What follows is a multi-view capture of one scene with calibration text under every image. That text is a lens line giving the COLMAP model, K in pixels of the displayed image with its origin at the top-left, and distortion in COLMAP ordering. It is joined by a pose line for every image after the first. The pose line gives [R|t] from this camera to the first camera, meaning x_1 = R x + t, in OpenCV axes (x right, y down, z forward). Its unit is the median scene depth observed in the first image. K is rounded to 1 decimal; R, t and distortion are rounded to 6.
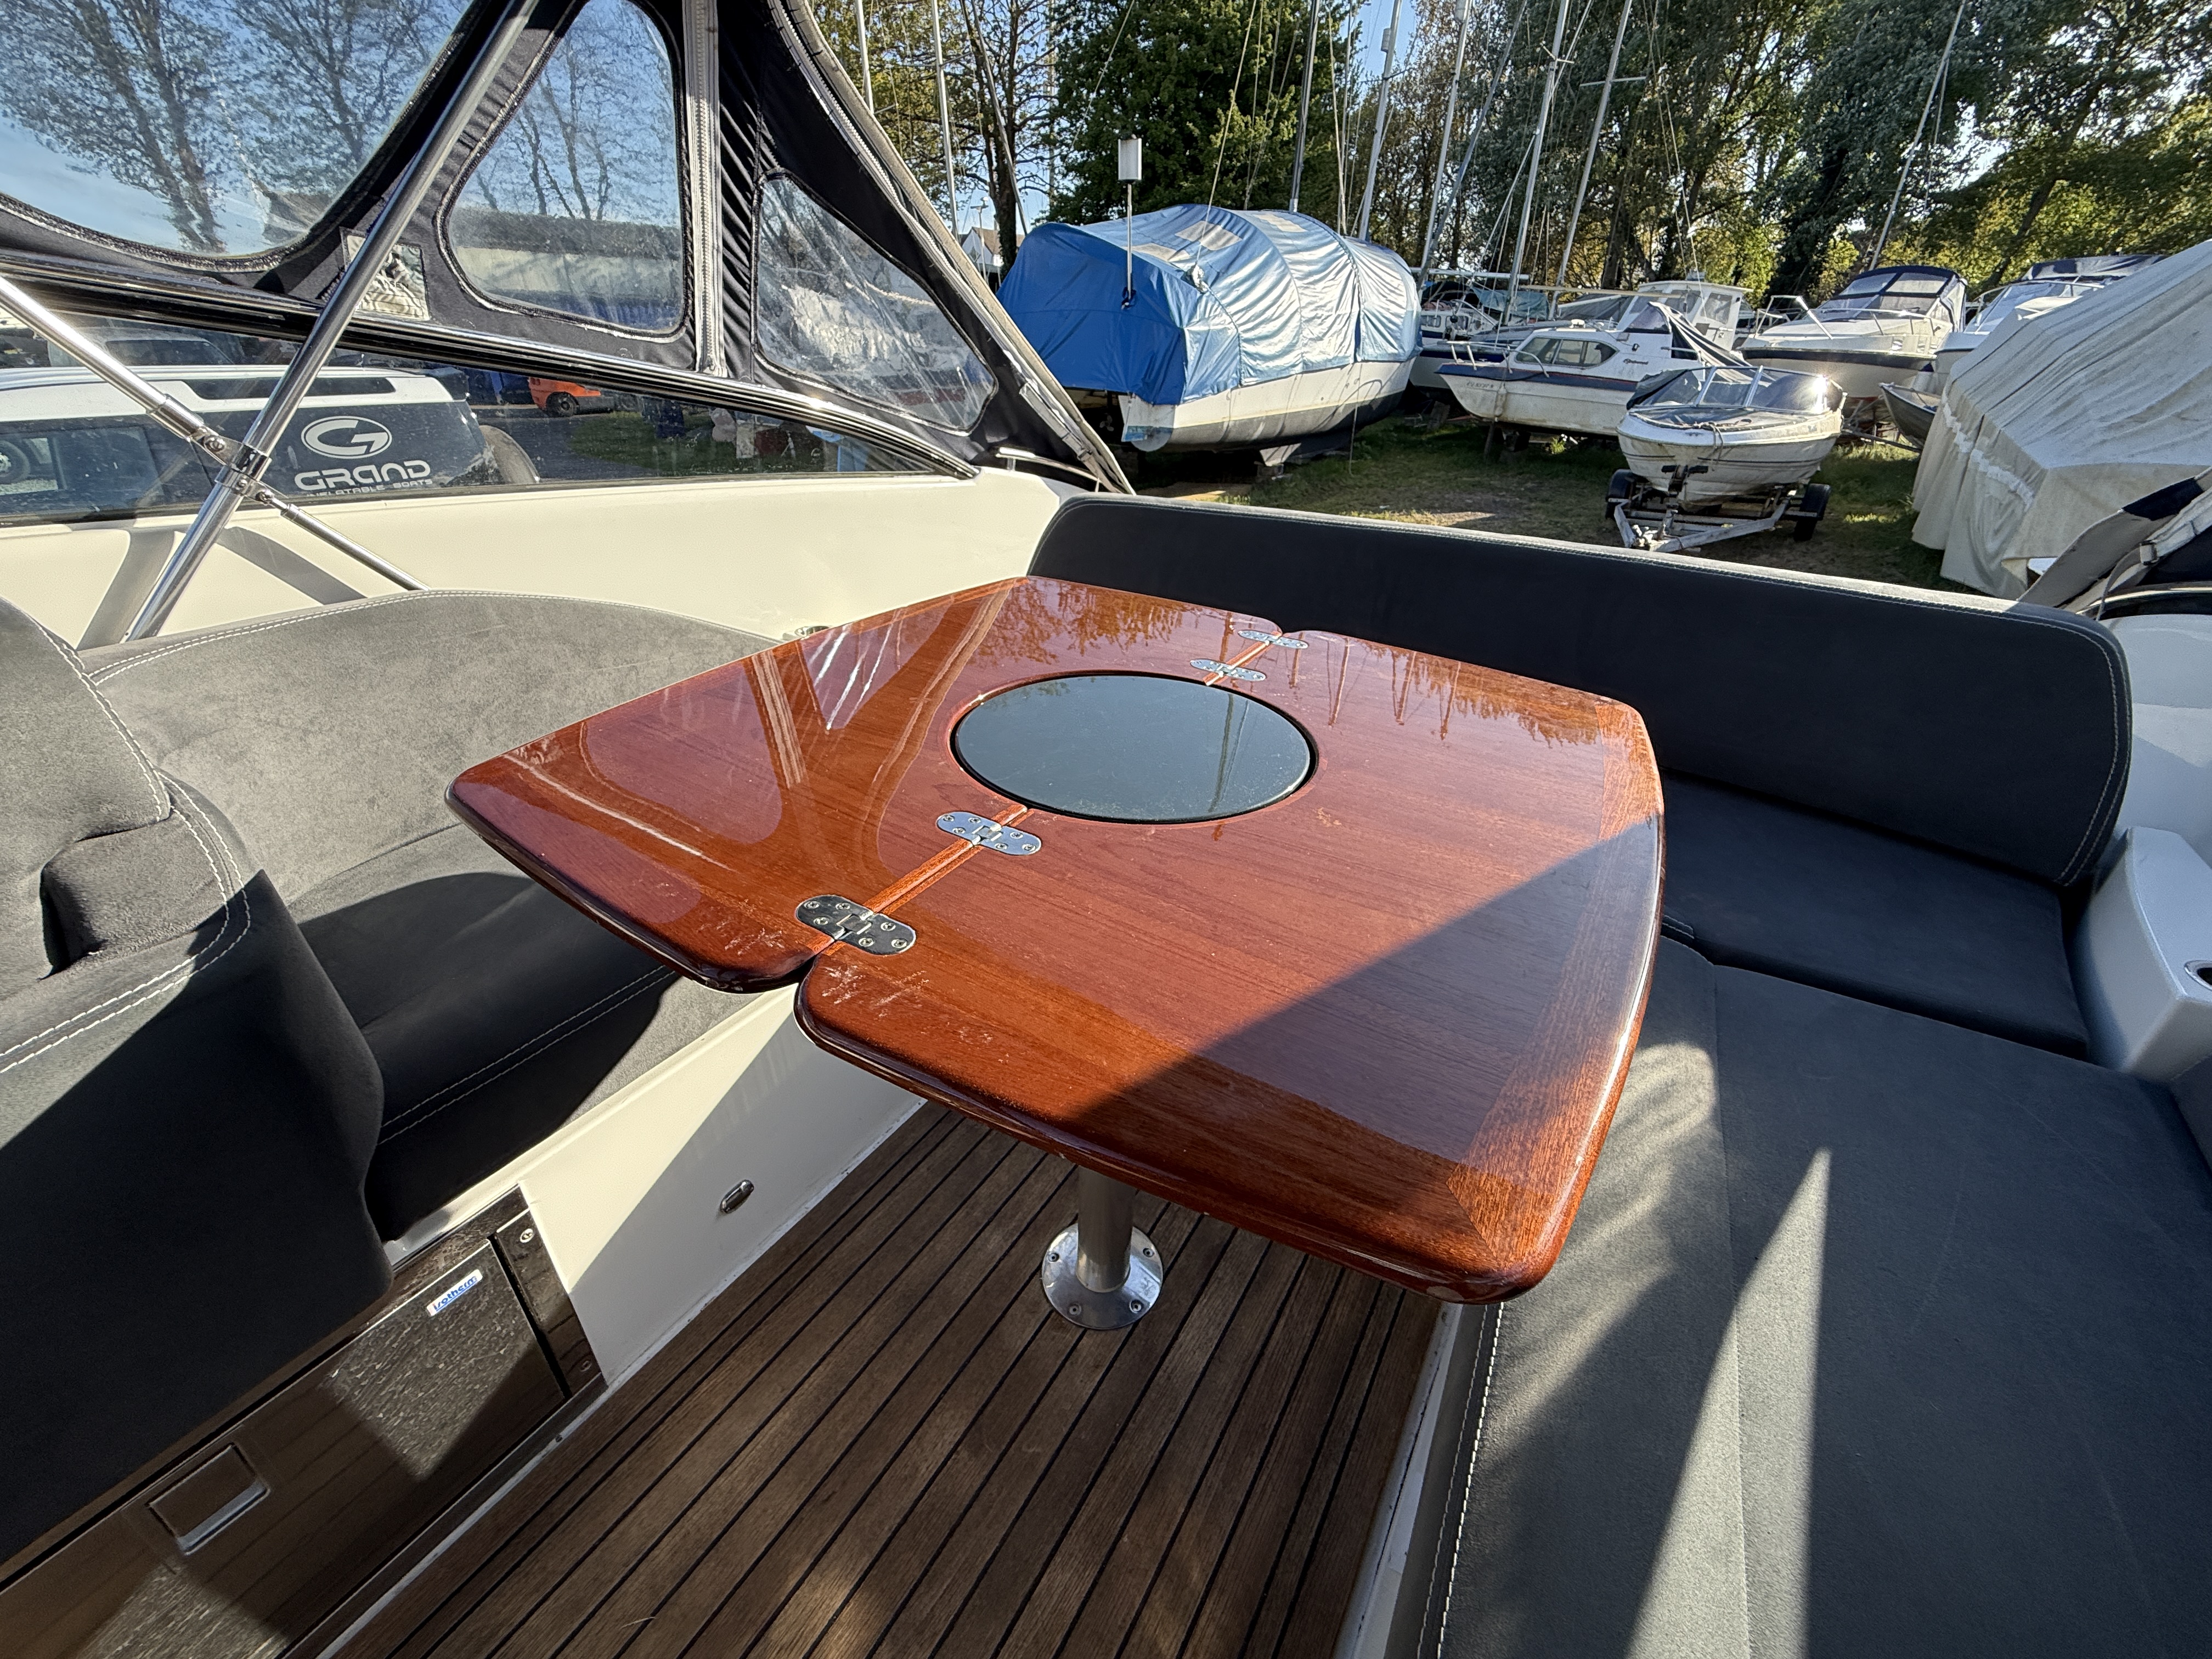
lens RADIAL K [[895.7, 0, 1102.4], [0, 895.7, 832.2], [0, 0, 1]] dist [-0.001124, -0.000072]
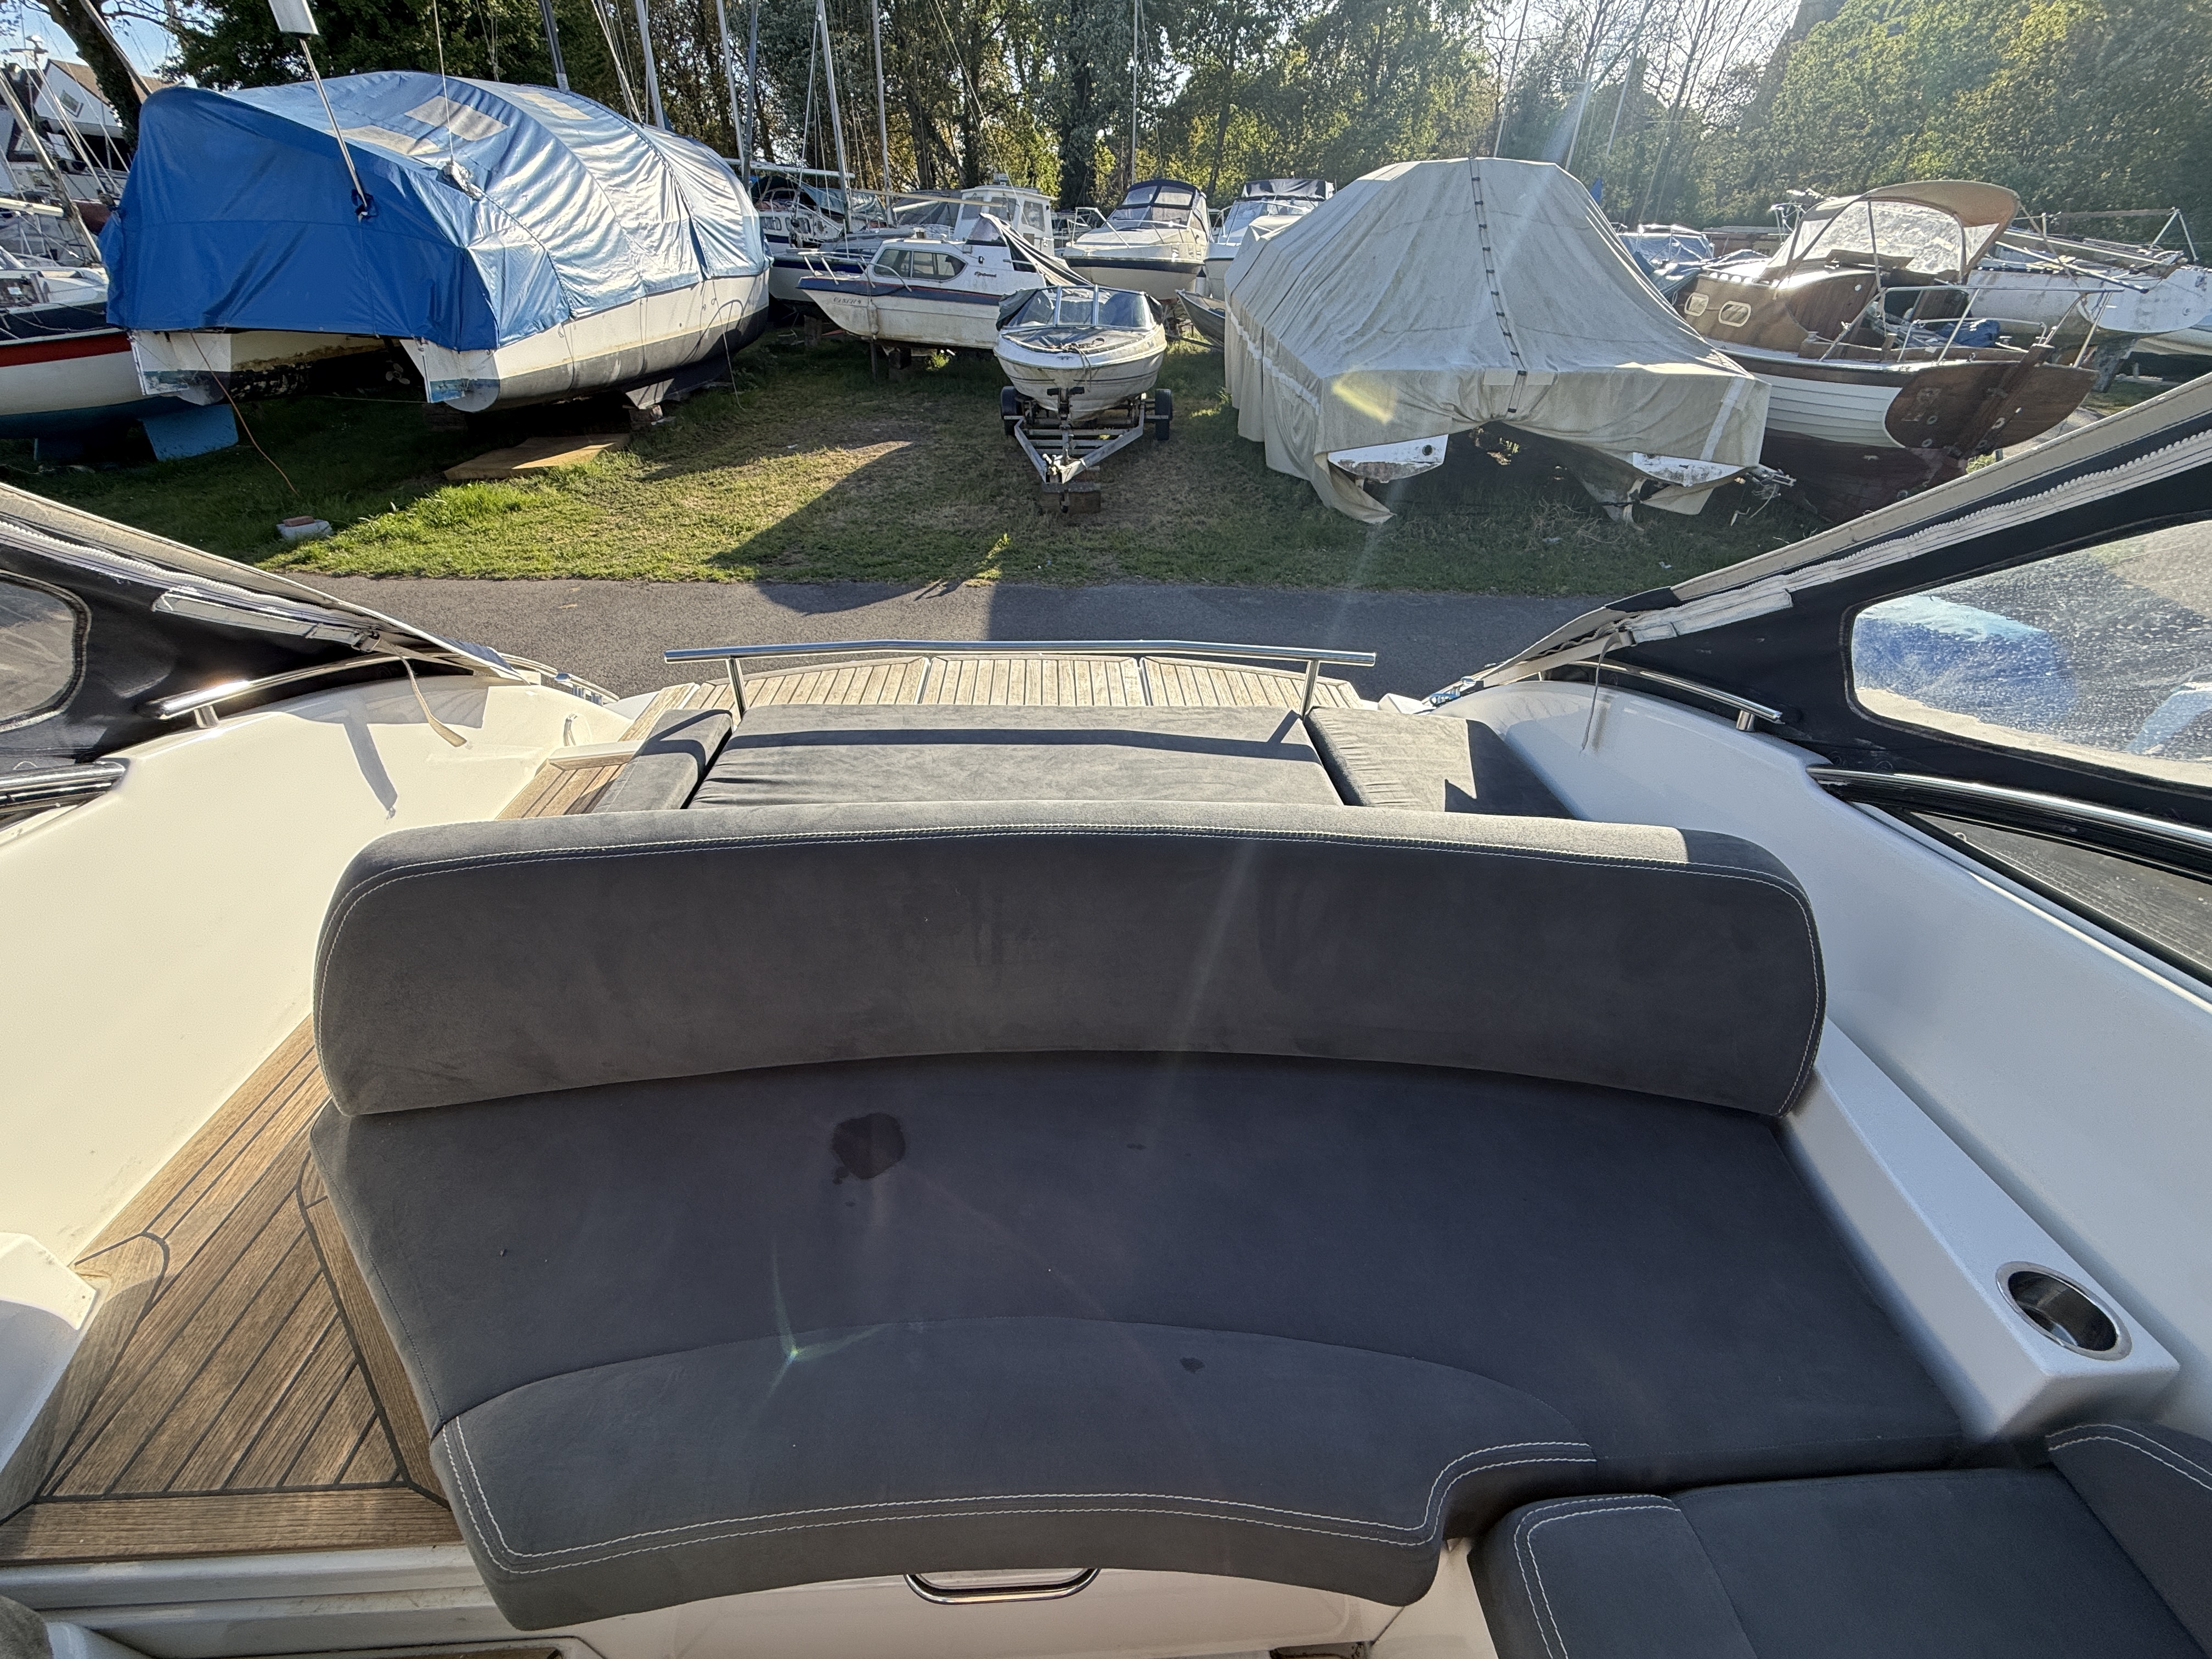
lens RADIAL K [[895.7, 0, 1102.4], [0, 895.7, 832.2], [0, 0, 1]] dist [-0.001124, -0.000072]
pose [[0.819347, -0.315070, 0.478960, 0.011086], [0.271858, 0.949069, 0.159255, -0.052431], [-0.504742, -0.000276, 0.863270, 0.049287]]
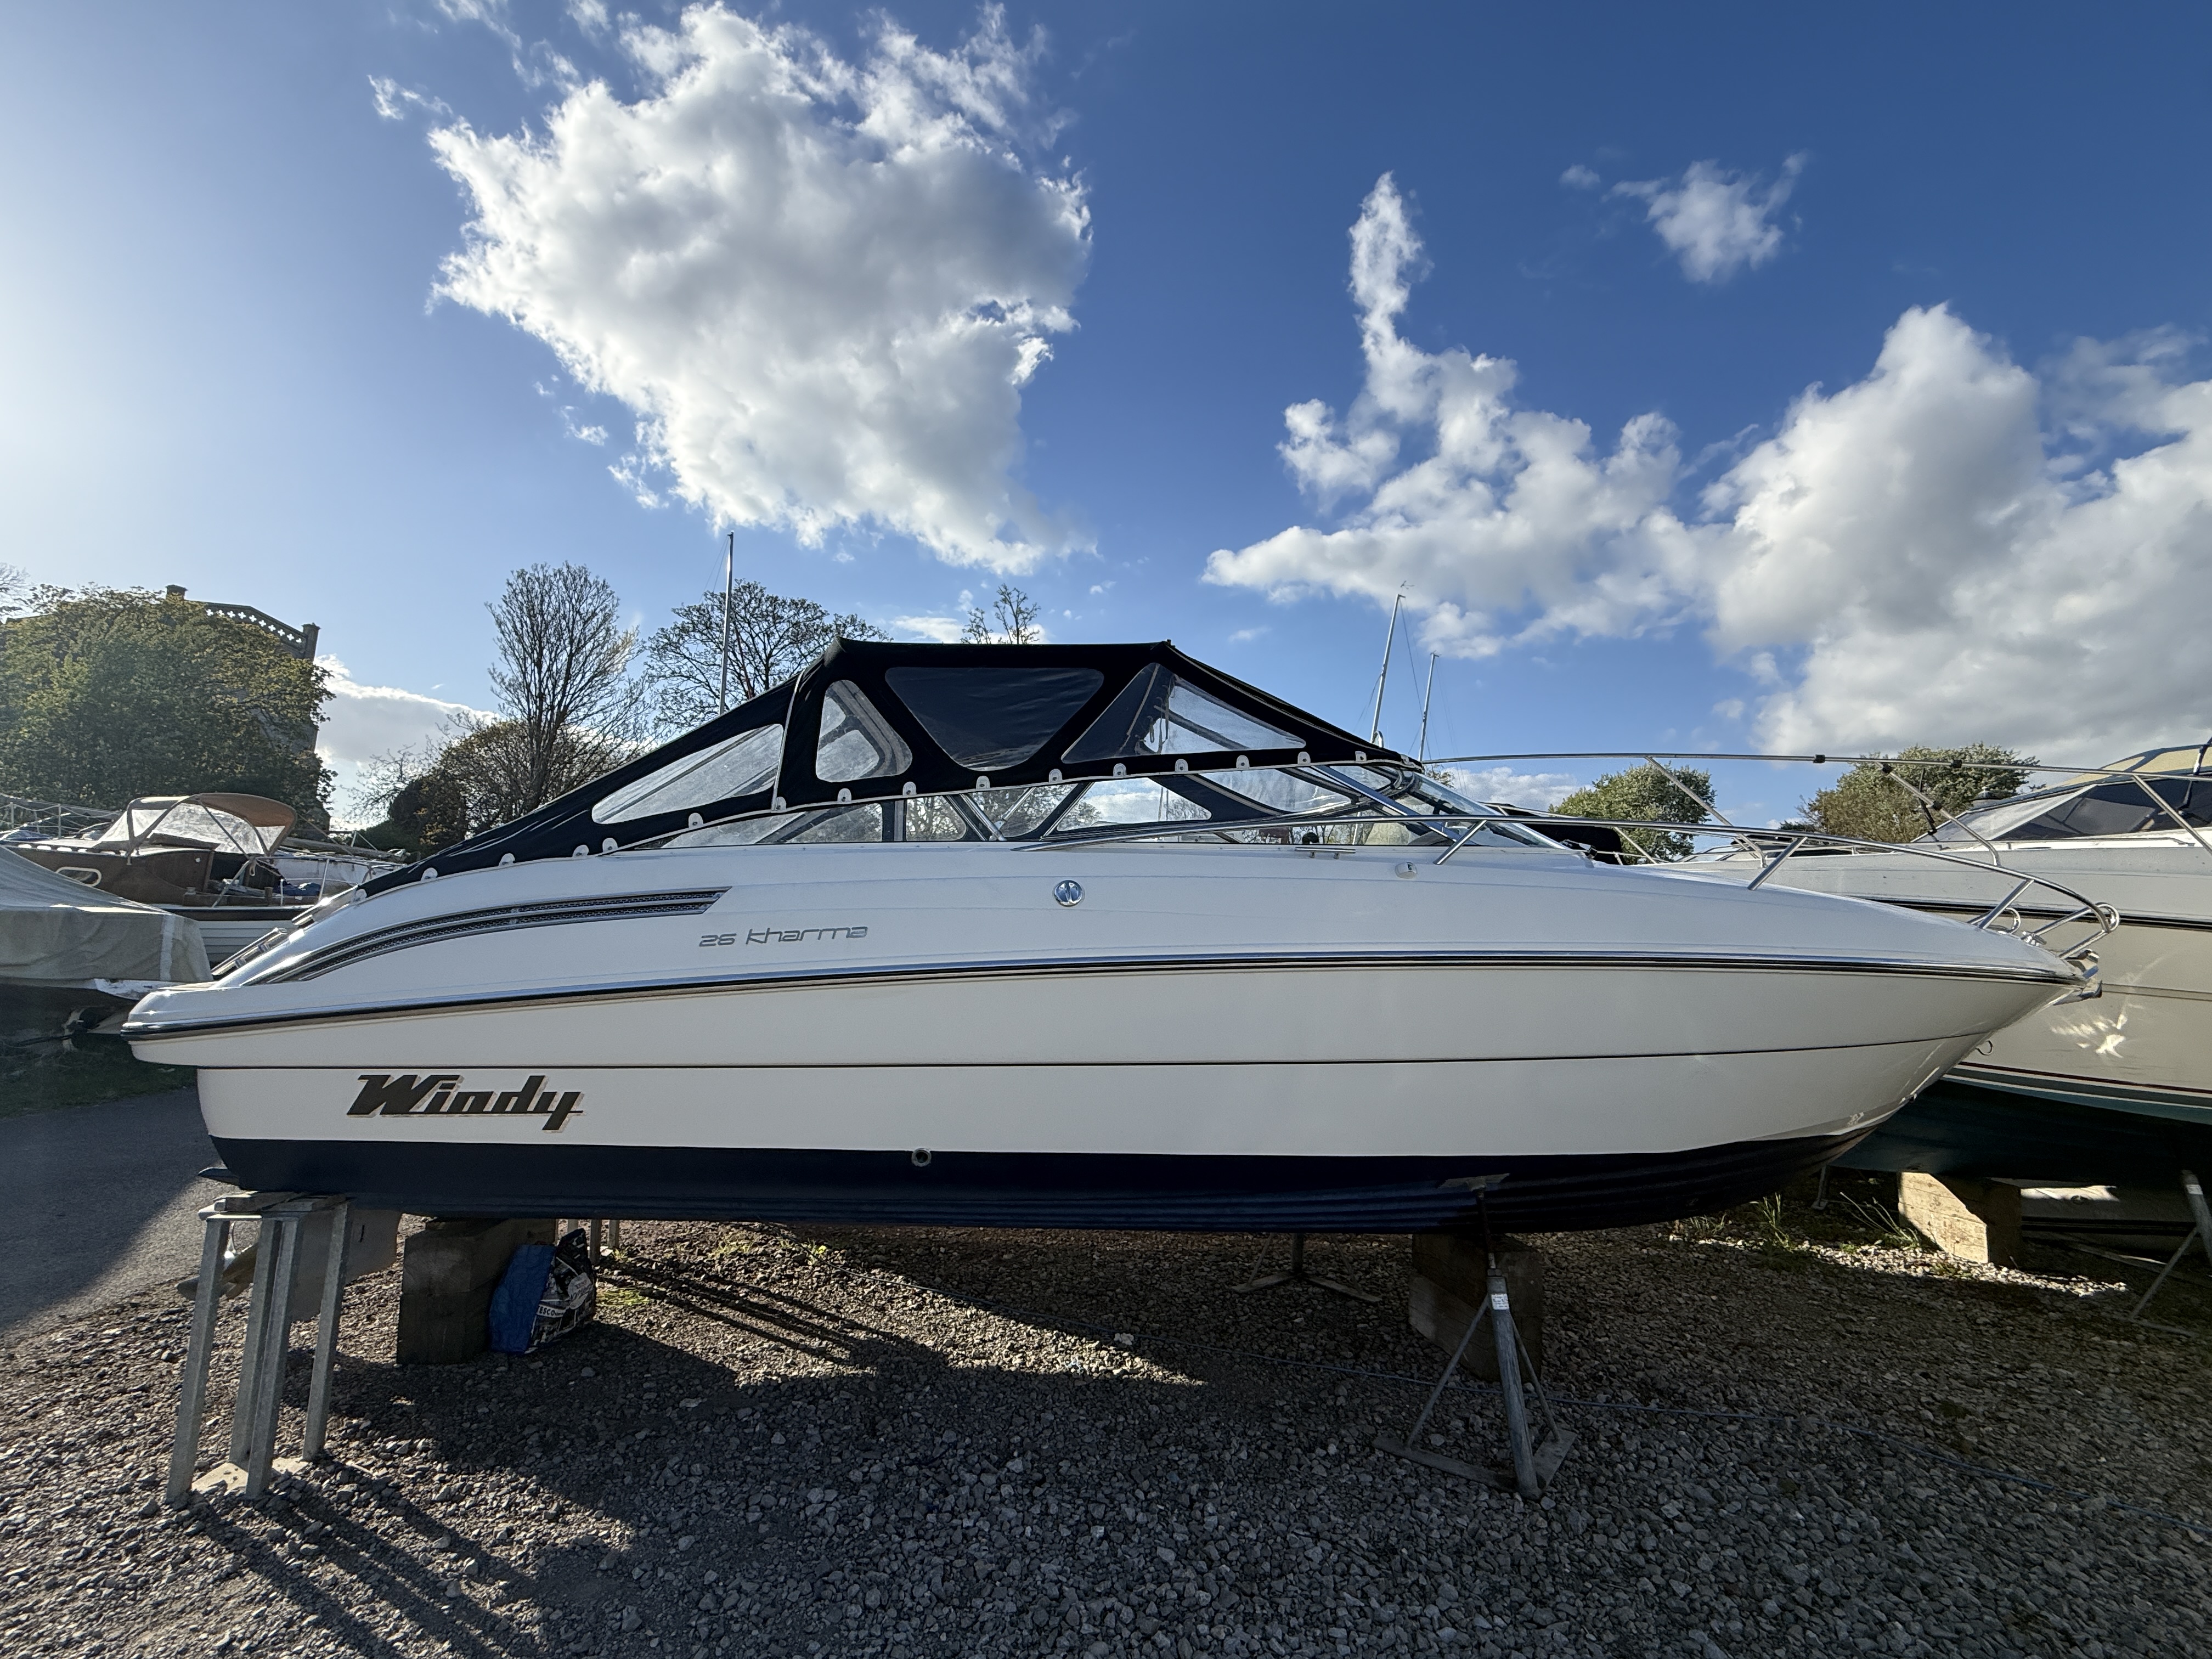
lens RADIAL K [[917.4, 0, 1112.0], [0, 917.4, 849.8], [0, 0, 1]] dist [0.000257, -0.000104]
pose [[-0.587045, 0.034997, 0.808797, -0.325506], [0.352029, 0.910700, 0.216104, -0.076834], [-0.729009, 0.411583, -0.546942, 0.214630]]
